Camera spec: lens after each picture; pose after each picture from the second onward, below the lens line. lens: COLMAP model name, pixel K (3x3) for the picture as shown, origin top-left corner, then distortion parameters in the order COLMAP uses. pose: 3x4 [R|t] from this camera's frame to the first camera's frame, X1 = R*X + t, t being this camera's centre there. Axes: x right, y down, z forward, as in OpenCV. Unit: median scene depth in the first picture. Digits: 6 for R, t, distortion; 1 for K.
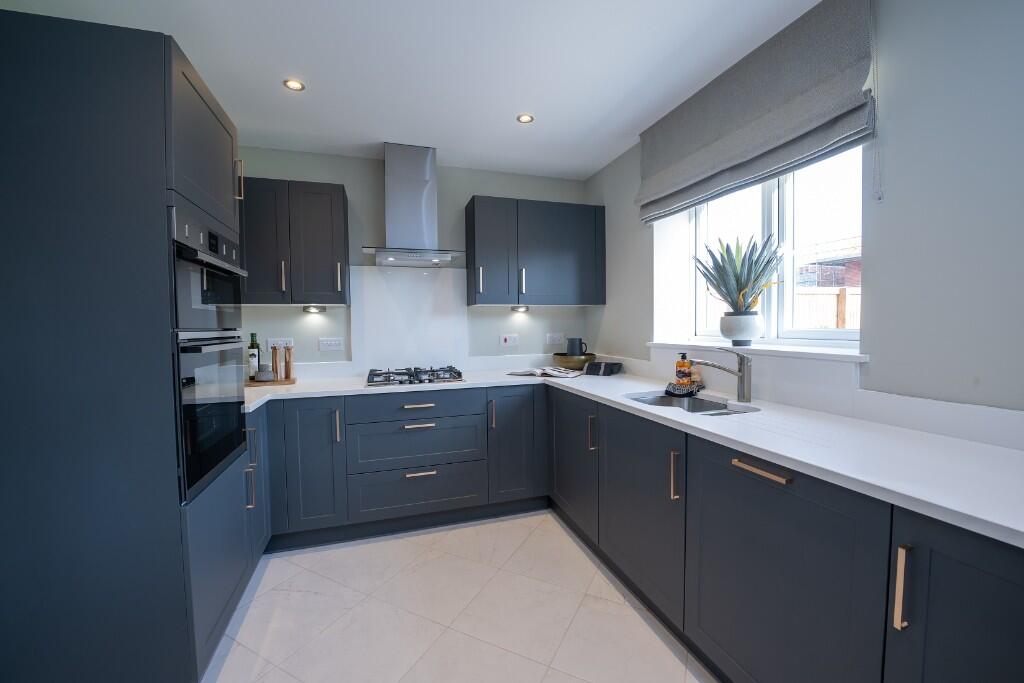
lens RADIAL K [[412.4, 0, 516.7], [0, 412.4, 337.9], [0, 0, 1]] dist [-0.011613, 0.000016]
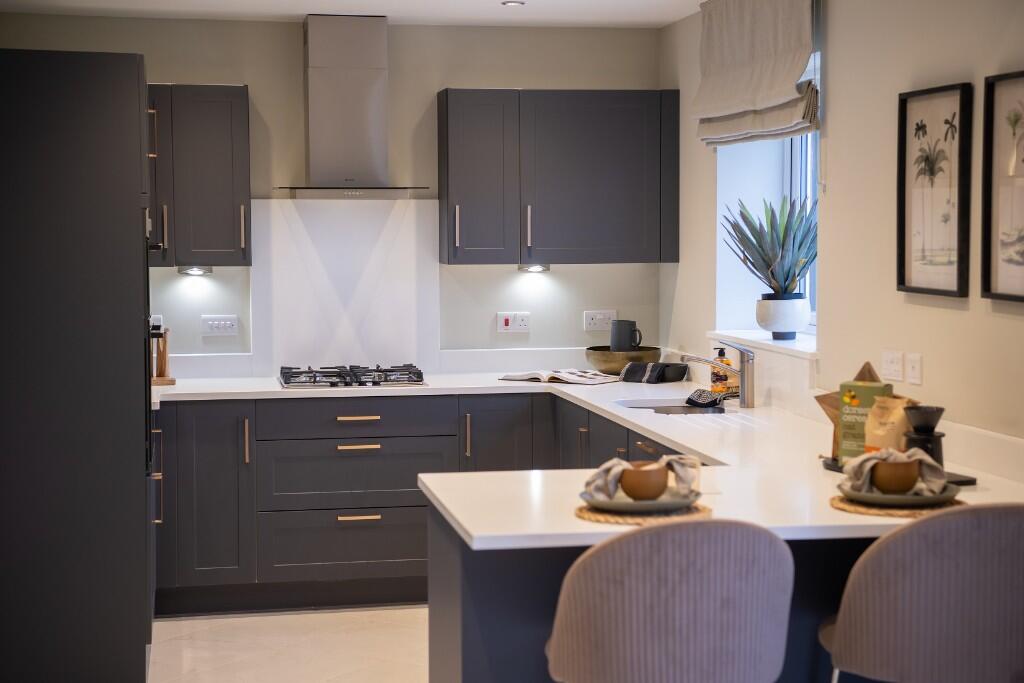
lens RADIAL K [[1845.2, 0, 511.7], [0, 1845.2, 340.4], [0, 0, 1]] dist [0.270457, 0.000000]
pose [[0.989282, 0.017224, -0.144995, 0.422147], [-0.012511, 0.999365, 0.033355, -0.065278], [0.145478, -0.031184, 0.988870, -1.838361]]
